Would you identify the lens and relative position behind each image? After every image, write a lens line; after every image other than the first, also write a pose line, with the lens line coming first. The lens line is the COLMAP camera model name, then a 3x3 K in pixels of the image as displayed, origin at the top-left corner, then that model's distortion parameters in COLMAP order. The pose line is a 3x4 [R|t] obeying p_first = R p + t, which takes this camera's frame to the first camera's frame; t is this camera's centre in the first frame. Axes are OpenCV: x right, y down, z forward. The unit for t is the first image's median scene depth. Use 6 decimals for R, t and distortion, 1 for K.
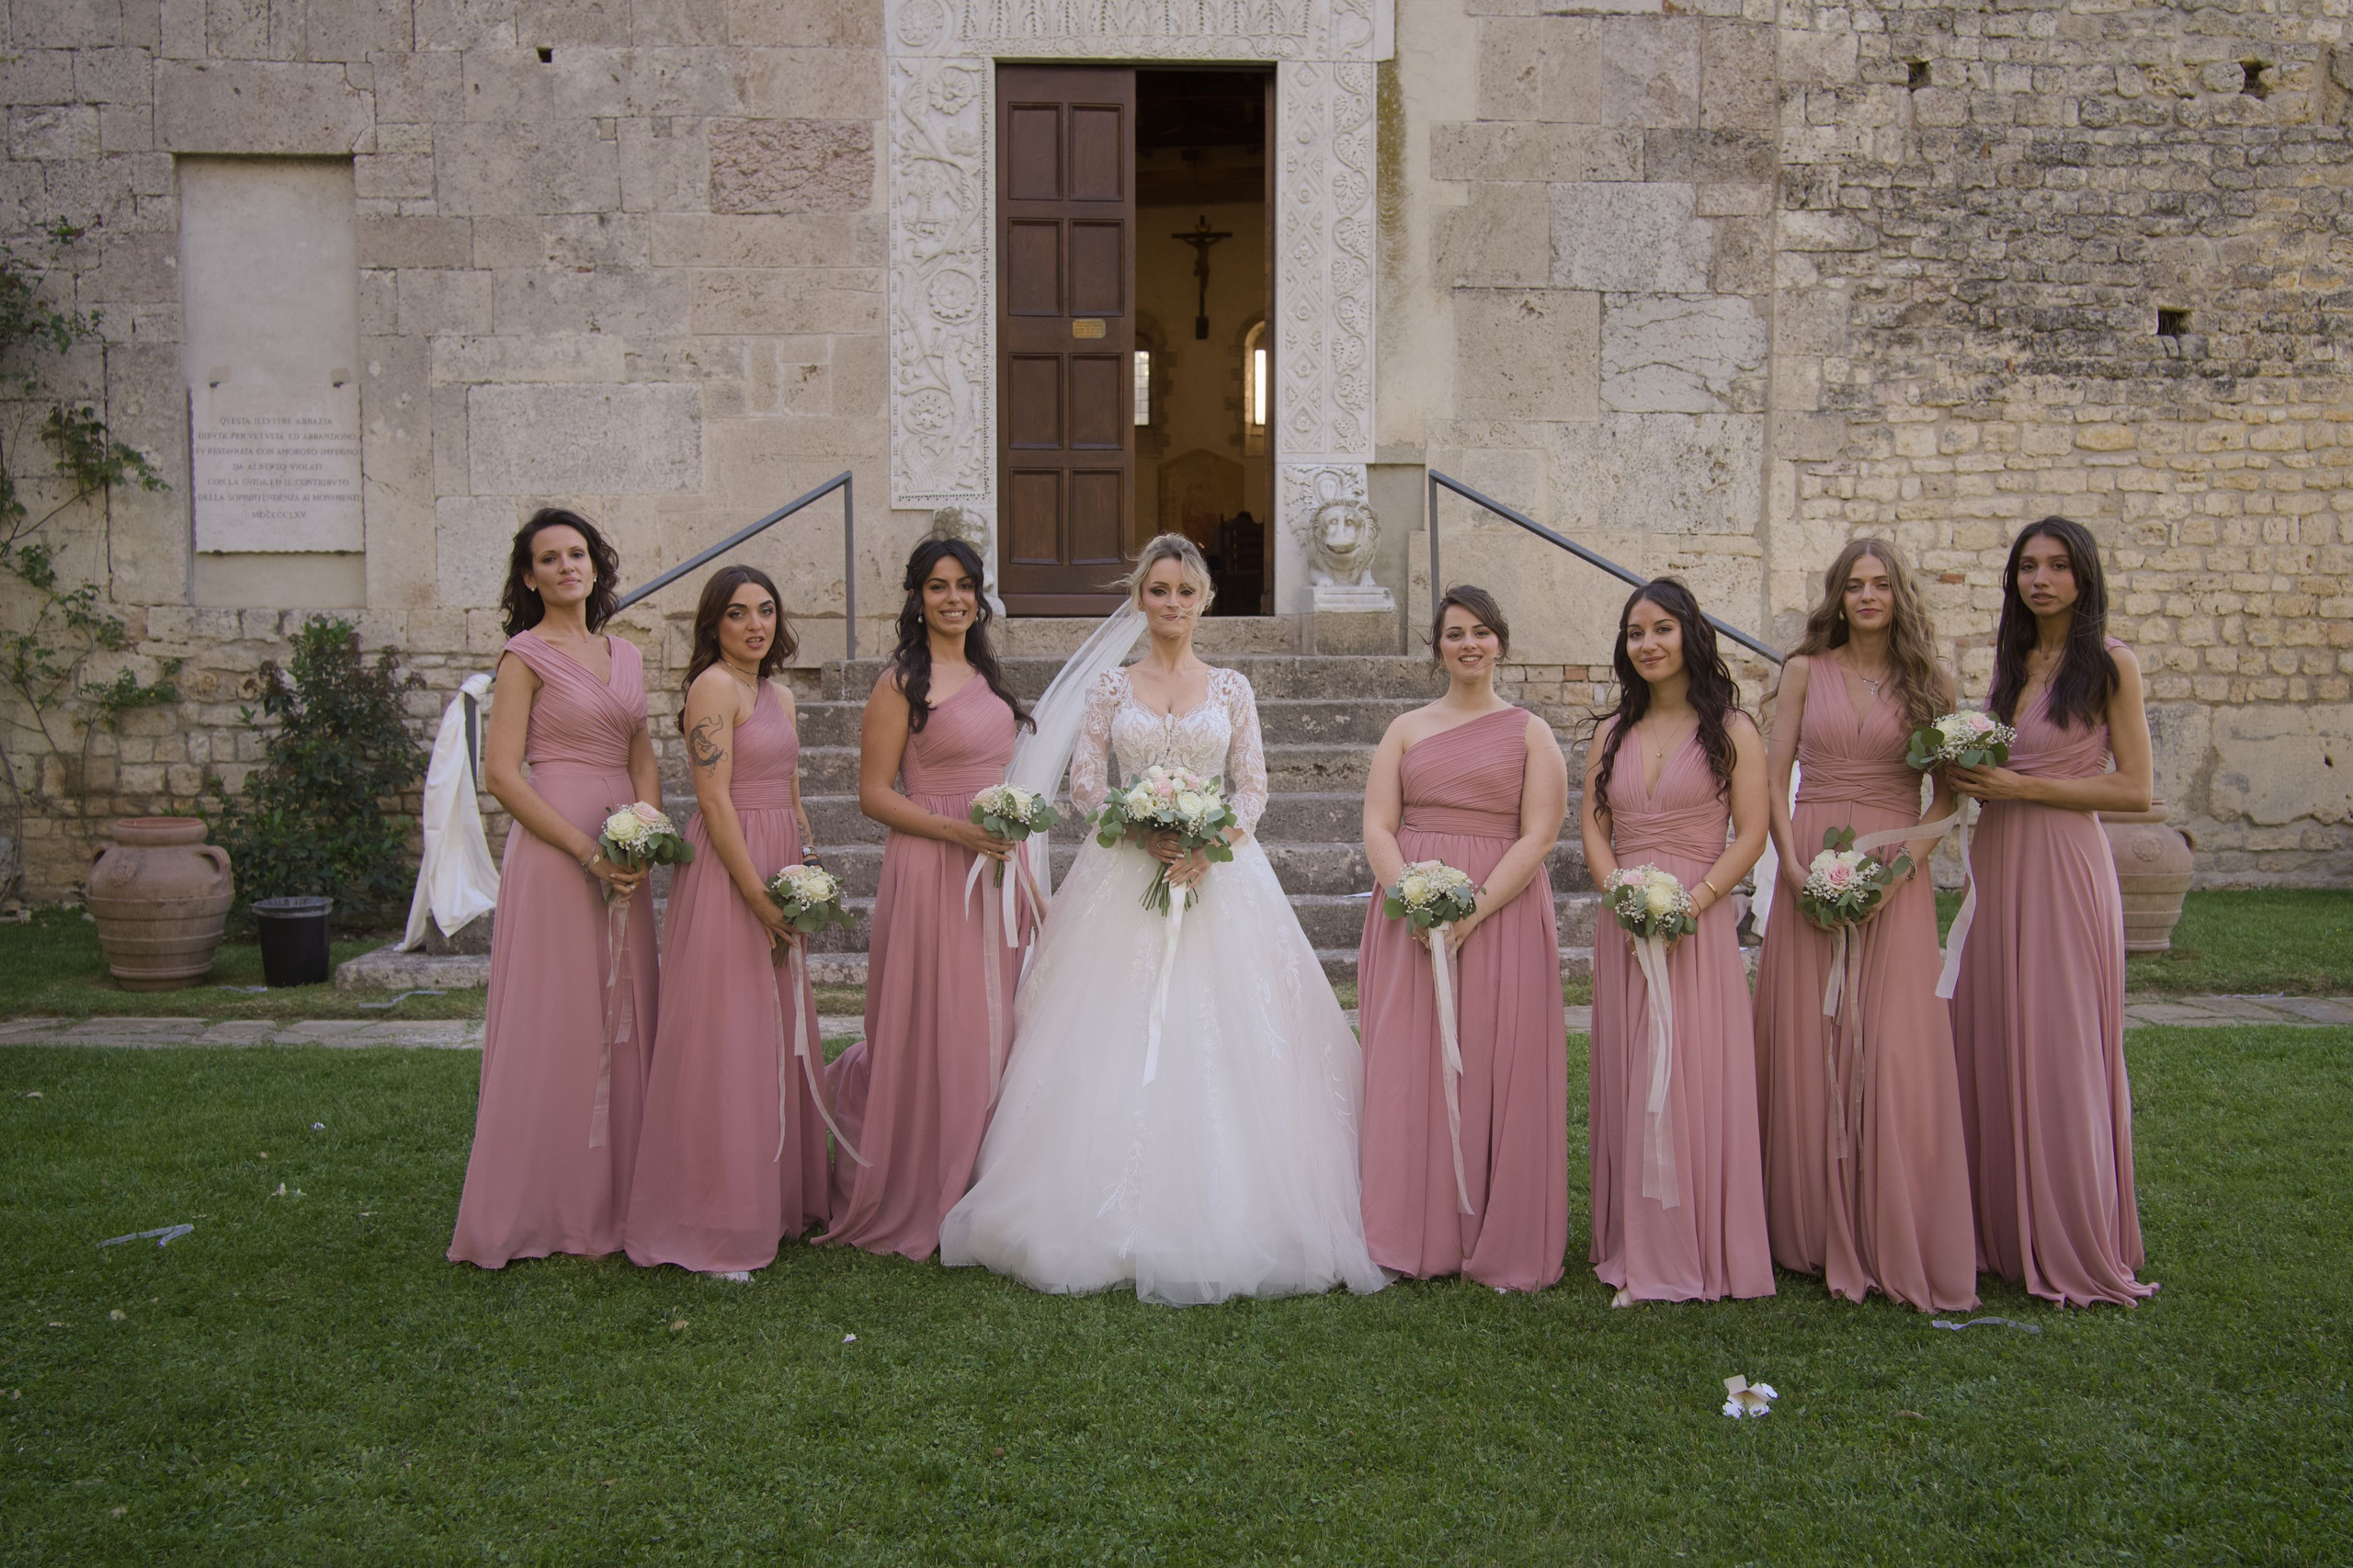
lens RADIAL K [[2426.5, 0, 1175.8], [0, 2426.5, 777.9], [0, 0, 1]] dist [-0.001200, 0.000000]
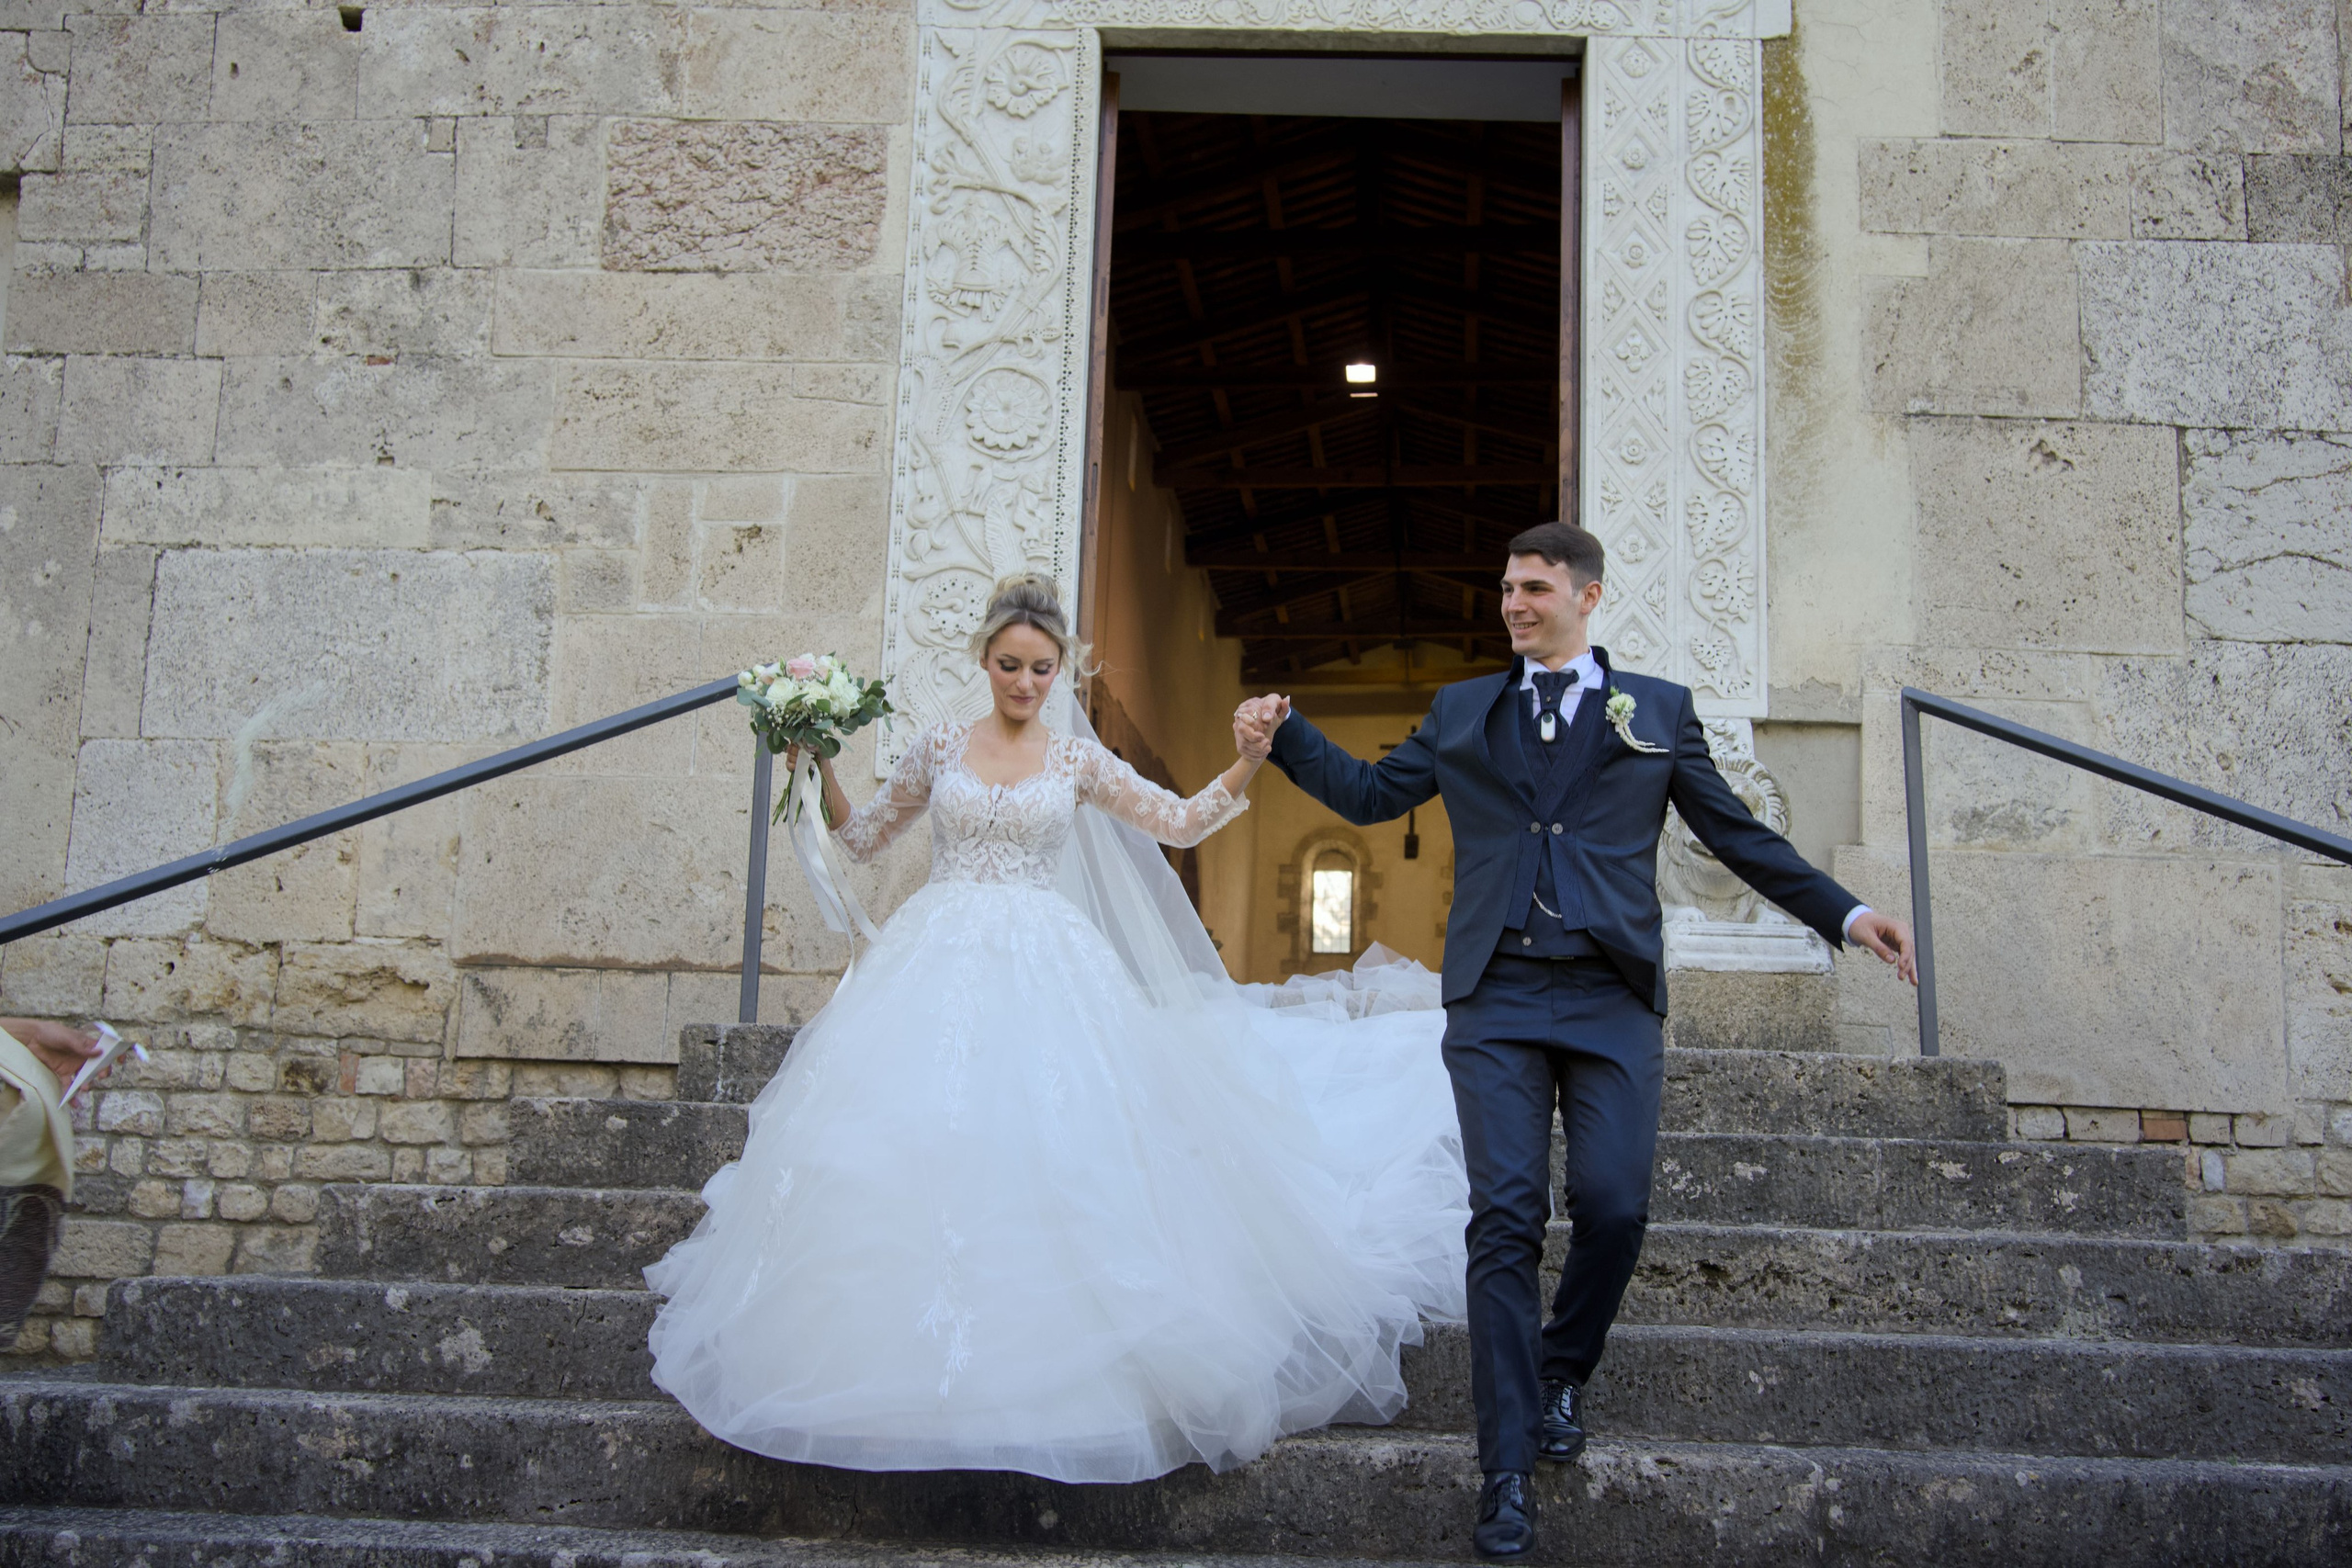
lens RADIAL K [[2425.3, 0, 1177.8], [0, 2425.3, 762.4], [0, 0, 1]] dist [-0.001200, 0.000000]
pose [[0.996249, 0.020690, -0.084018, -0.003092], [-0.040274, 0.970279, -0.238613, 0.013922], [0.076584, 0.241101, 0.967474, 0.473067]]
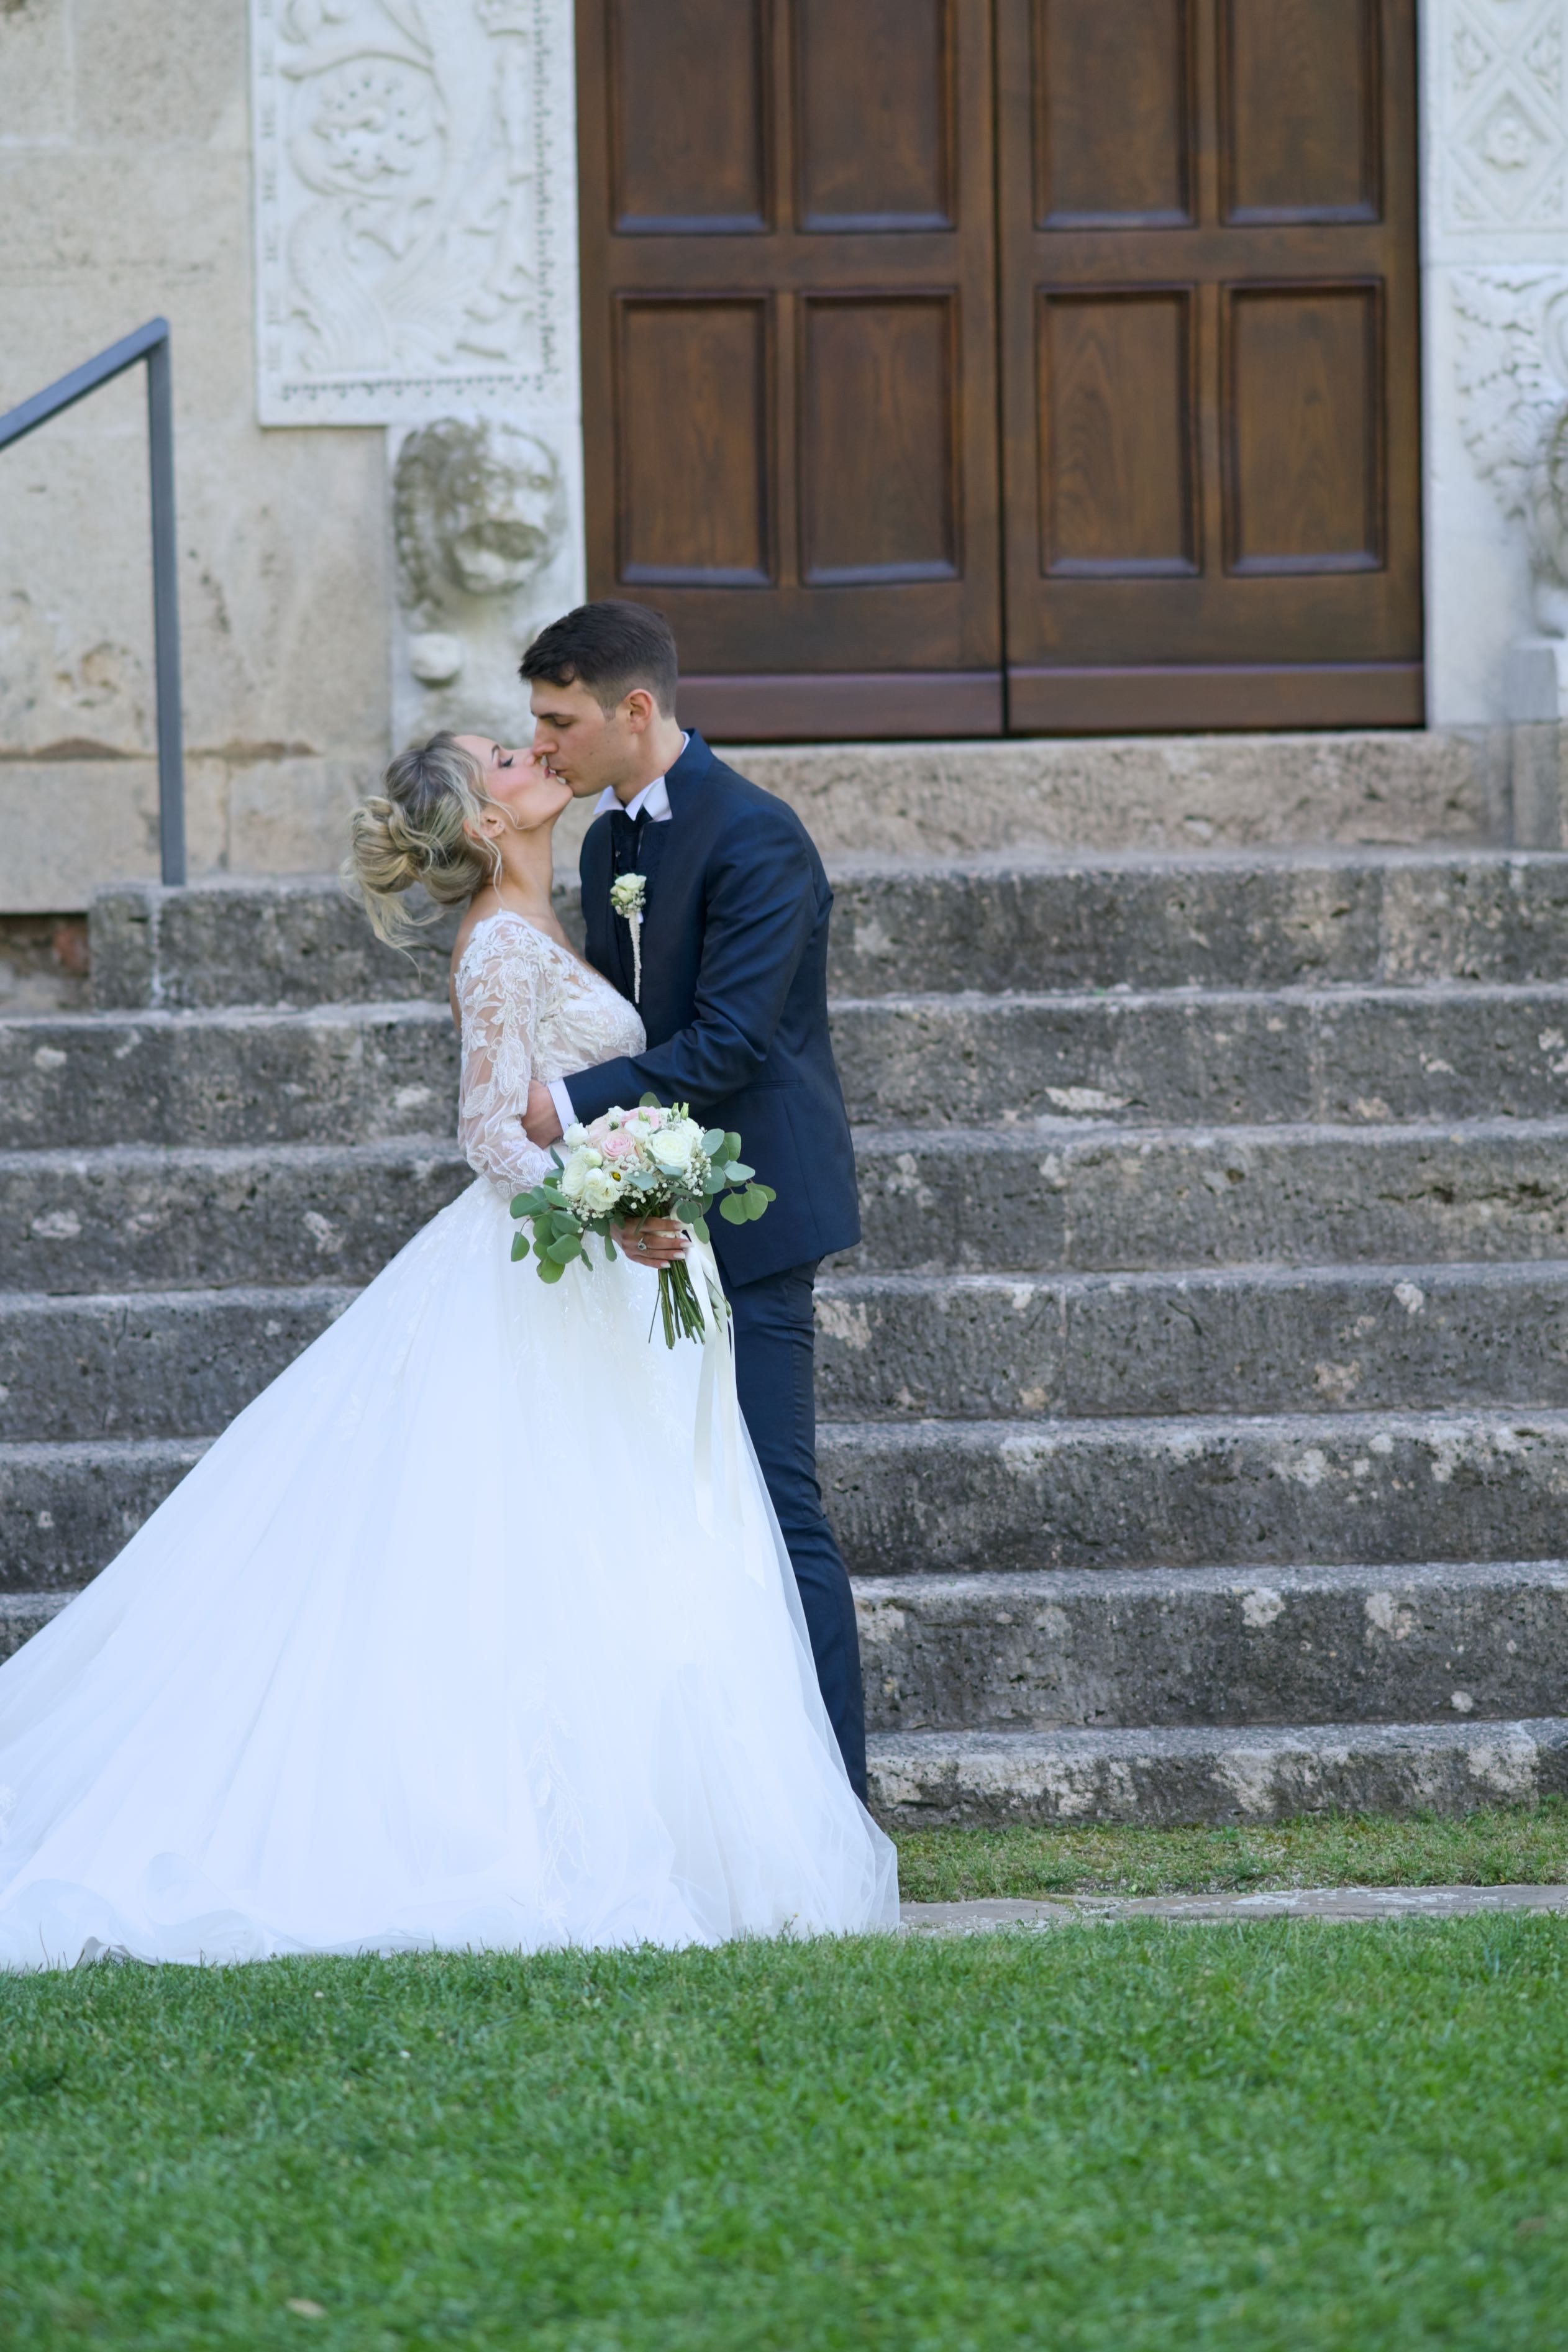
lens RADIAL K [[8831.5, 0, 788.6], [0, 8831.5, 1179.9], [0, 0, 1]] dist [0.150907, 0.000000]
pose [[0.999859, -0.016245, -0.004347, -0.042066], [0.016199, 0.999813, -0.010536, 0.005286], [0.004517, 0.010464, 0.999935, -0.196610]]
